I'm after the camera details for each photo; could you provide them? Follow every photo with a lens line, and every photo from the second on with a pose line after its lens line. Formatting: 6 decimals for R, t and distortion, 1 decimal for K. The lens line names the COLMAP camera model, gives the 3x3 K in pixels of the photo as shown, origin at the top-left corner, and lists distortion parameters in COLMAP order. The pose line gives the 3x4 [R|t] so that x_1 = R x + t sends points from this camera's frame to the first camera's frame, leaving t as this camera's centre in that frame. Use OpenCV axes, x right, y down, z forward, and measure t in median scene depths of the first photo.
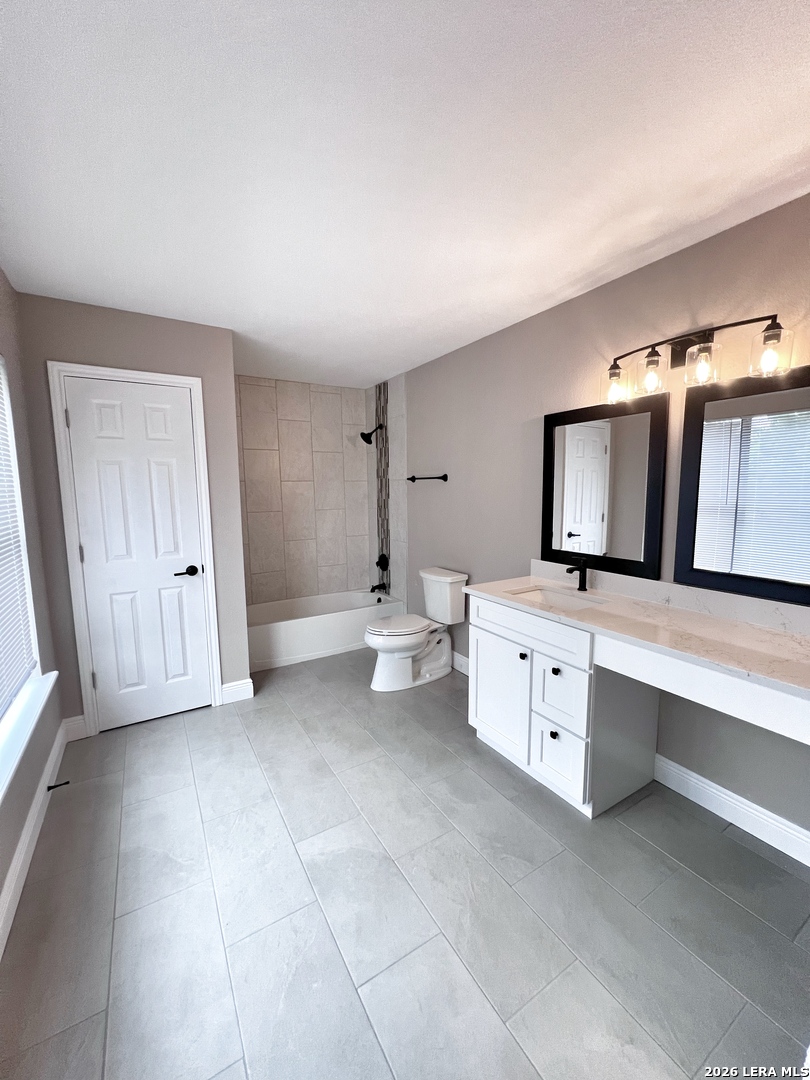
lens RADIAL K [[432.4, 0, 405.0], [0, 432.4, 540.0], [0, 0, 1]] dist [-0.000933, 0.000365]
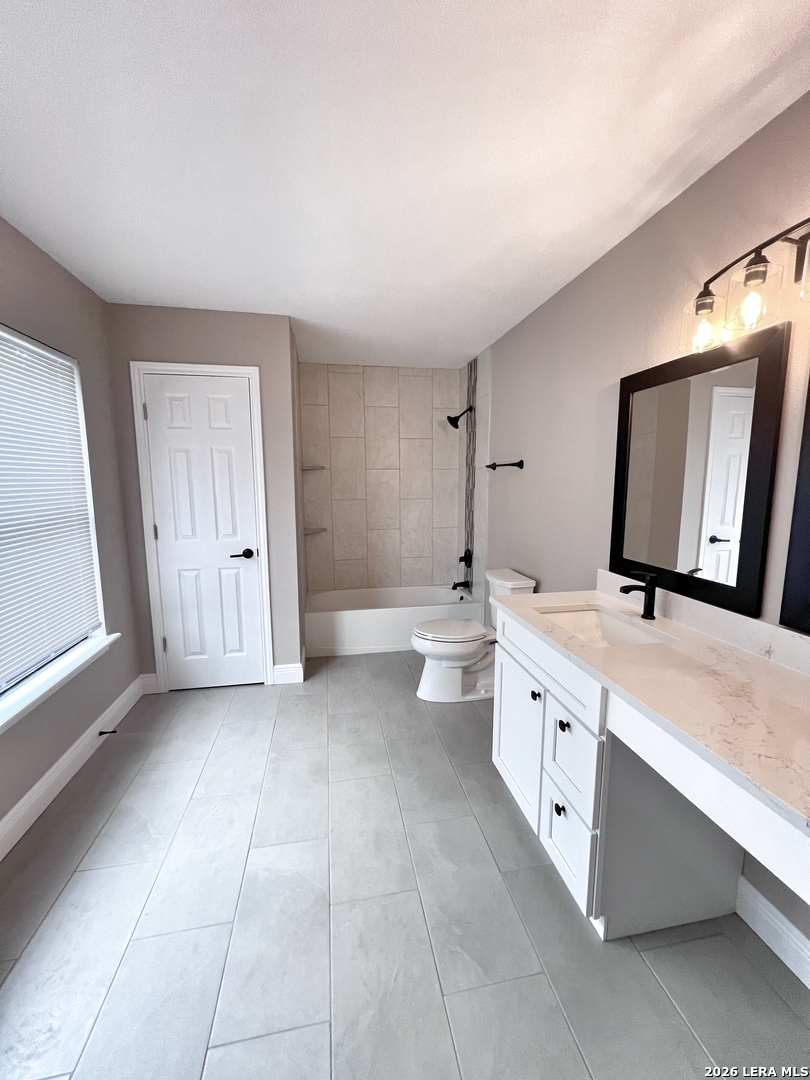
lens RADIAL K [[432.4, 0, 405.0], [0, 432.4, 540.0], [0, 0, 1]] dist [-0.000933, 0.000365]
pose [[0.935329, 0.057273, -0.349112, 0.240878], [-0.049630, 0.998293, 0.030805, -0.013925], [0.350280, -0.011486, 0.936574, 0.161048]]
